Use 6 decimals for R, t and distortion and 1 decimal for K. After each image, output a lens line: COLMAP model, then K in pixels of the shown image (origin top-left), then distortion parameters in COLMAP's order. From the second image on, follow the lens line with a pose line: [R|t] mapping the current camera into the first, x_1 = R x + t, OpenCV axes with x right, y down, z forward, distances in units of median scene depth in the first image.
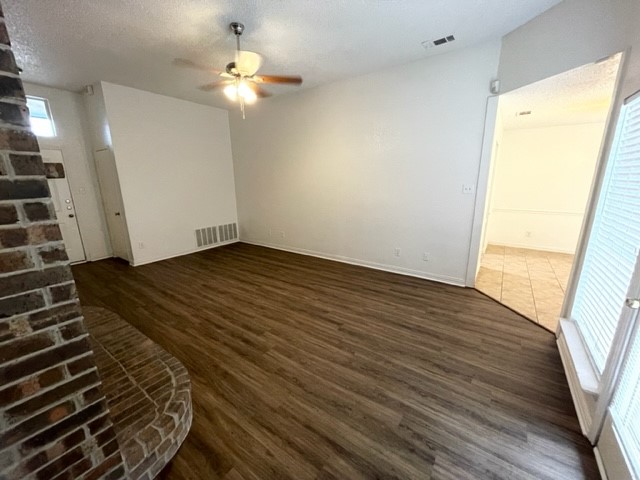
lens RADIAL K [[257.7, 0, 321.7], [0, 257.7, 240.0], [0, 0, 1]] dist [-0.002803, -0.000629]
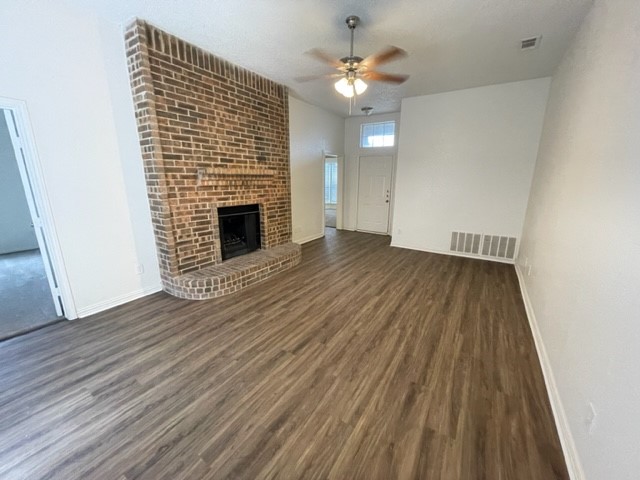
lens RADIAL K [[257.7, 0, 322.6], [0, 257.7, 242.1], [0, 0, 1]] dist [-0.002803, -0.000629]
pose [[0.050519, 0.252287, -0.966333, 0.770889], [-0.239296, 0.942442, 0.233539, -0.214983], [0.969632, 0.219441, 0.107983, 0.905506]]
